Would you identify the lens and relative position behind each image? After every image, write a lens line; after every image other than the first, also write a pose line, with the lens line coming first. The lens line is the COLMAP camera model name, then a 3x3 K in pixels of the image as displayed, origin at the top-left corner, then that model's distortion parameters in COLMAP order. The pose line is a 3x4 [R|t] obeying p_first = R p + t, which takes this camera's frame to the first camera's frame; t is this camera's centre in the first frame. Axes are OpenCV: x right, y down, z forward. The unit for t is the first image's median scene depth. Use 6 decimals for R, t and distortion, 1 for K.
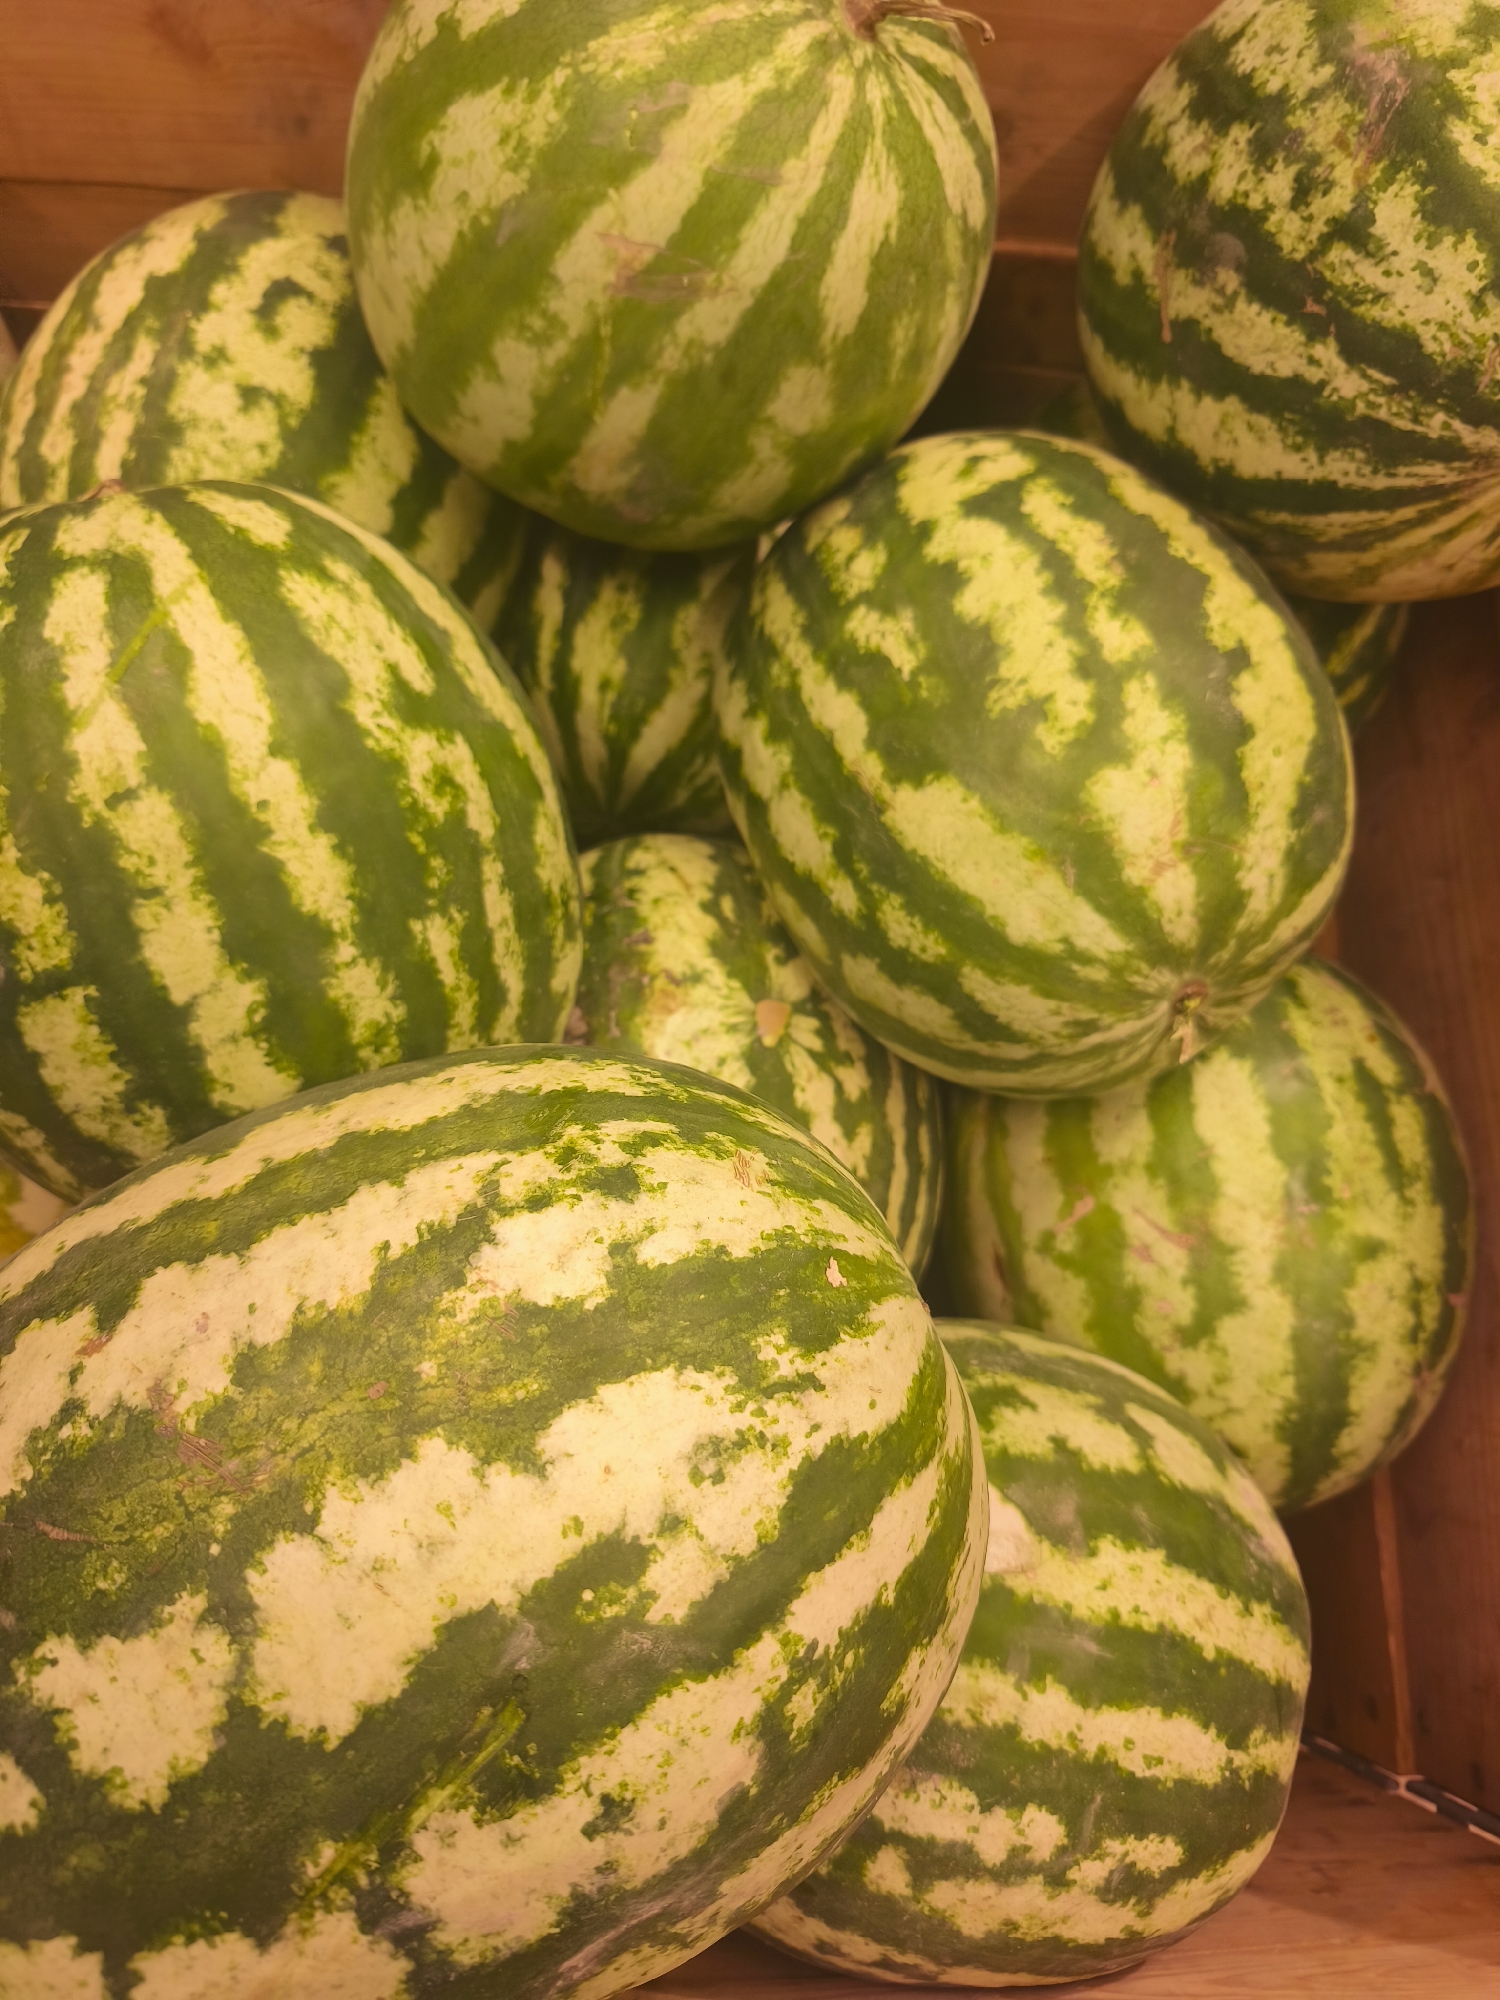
lens RADIAL K [[1369.9, 0, 750.0], [0, 1369.9, 1000.0], [0, 0, 1]] dist [-0.006178, -0.007420]
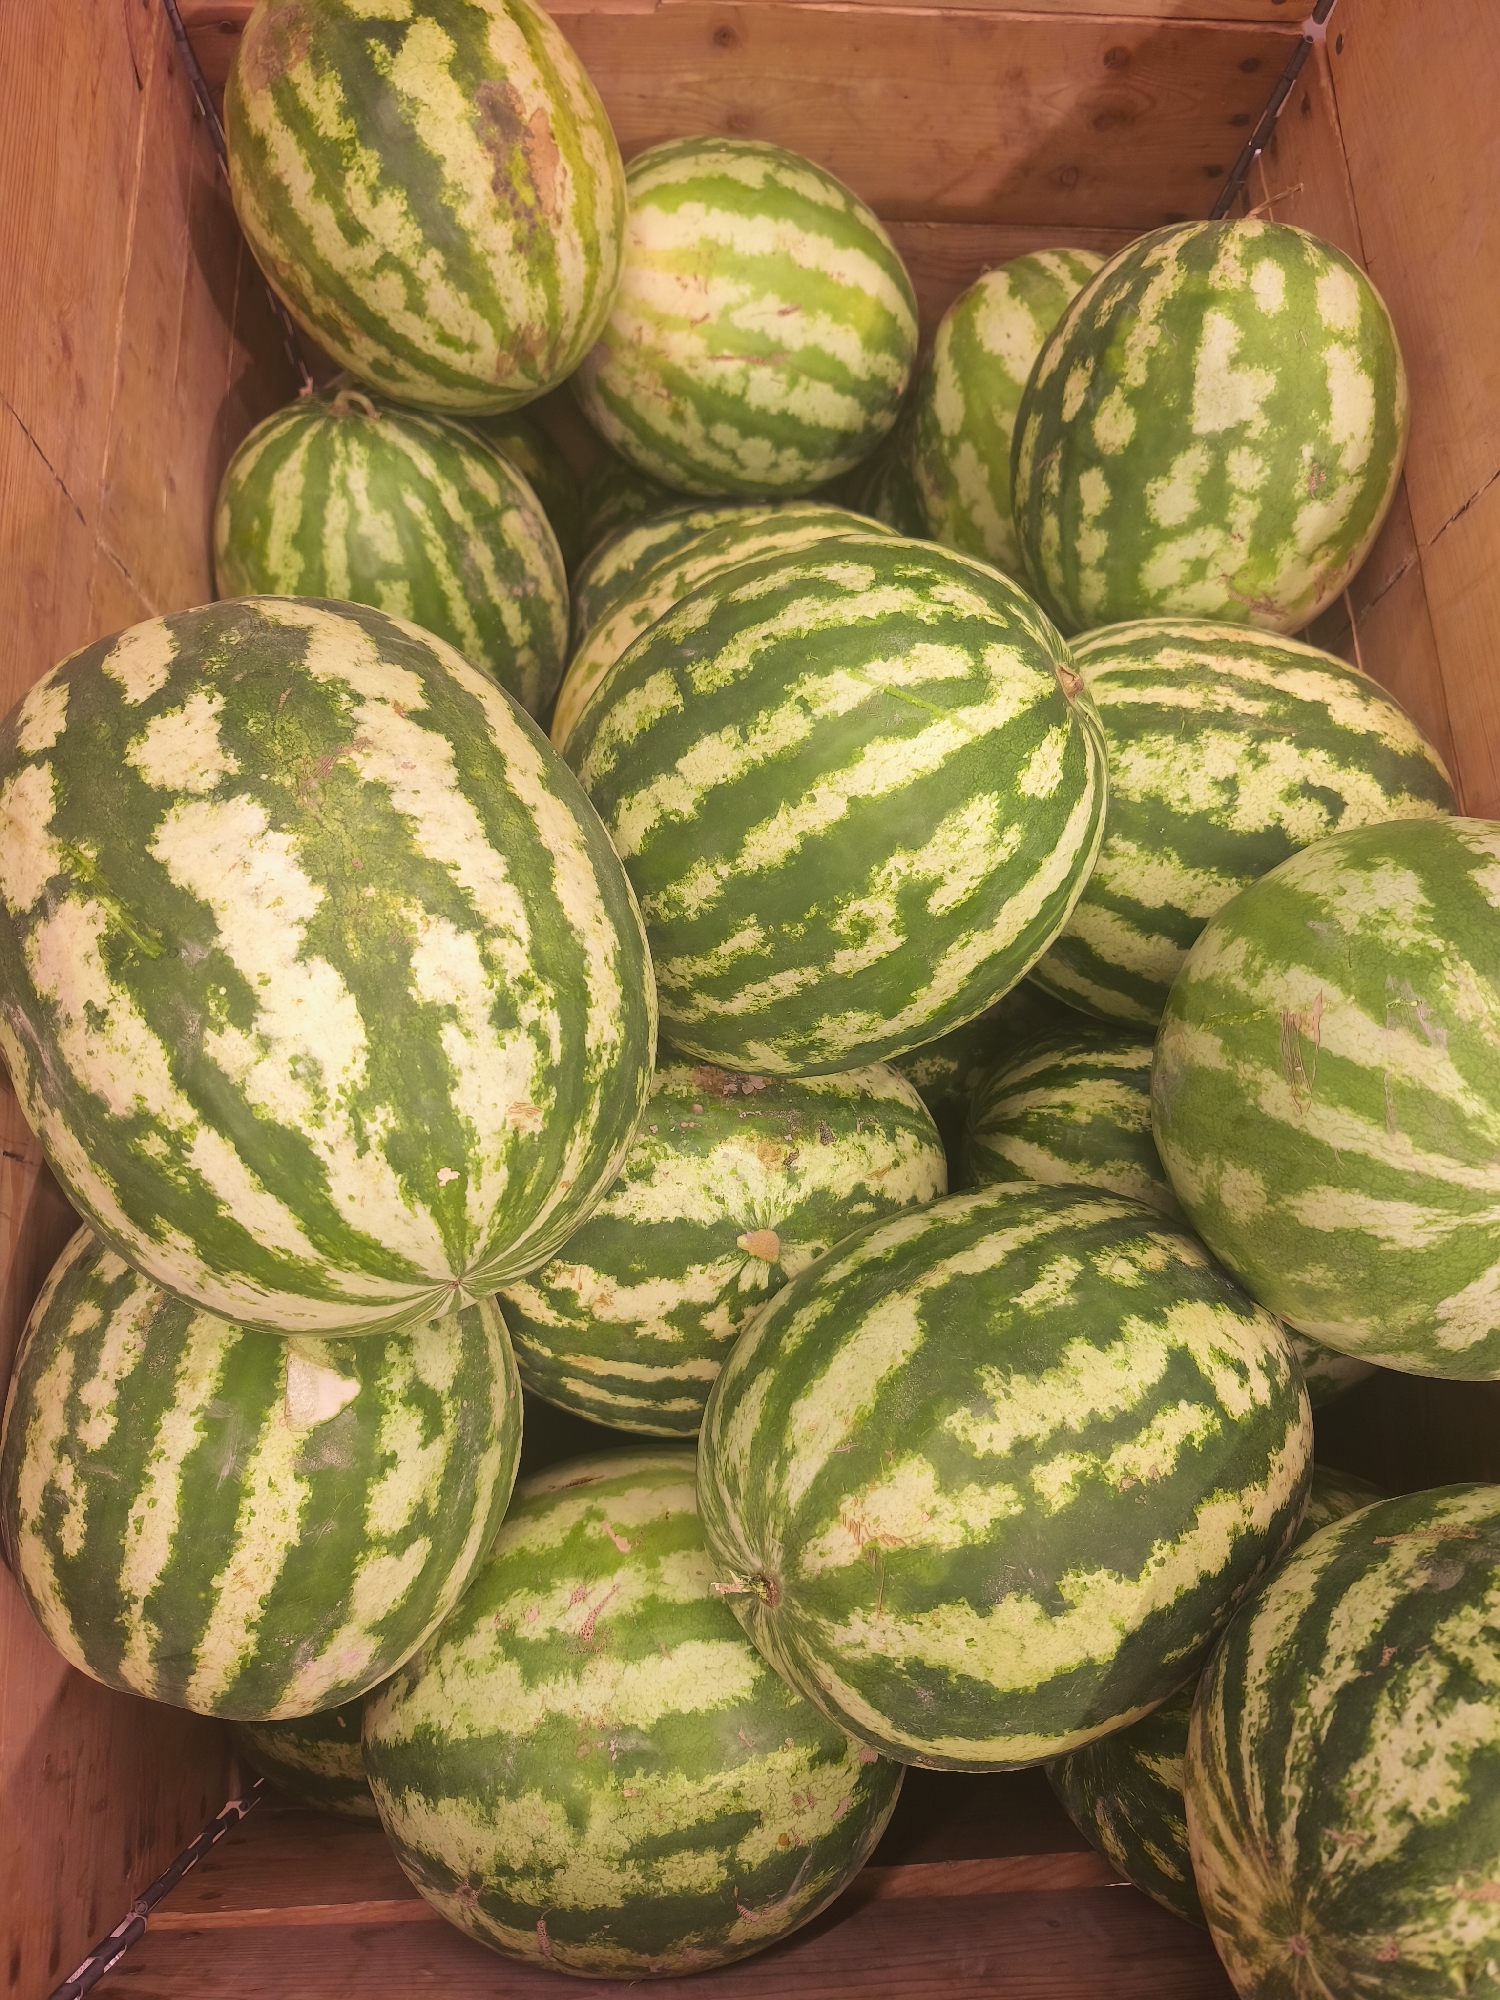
lens RADIAL K [[1305.8, 0, 750.0], [0, 1305.8, 1000.0], [0, 0, 1]] dist [0.014867, -0.020318]
pose [[0.043846, 0.944611, -0.325249, 0.256202], [-0.980507, 0.103103, 0.167258, -0.260746], [0.191528, 0.311575, 0.930719, -0.185746]]
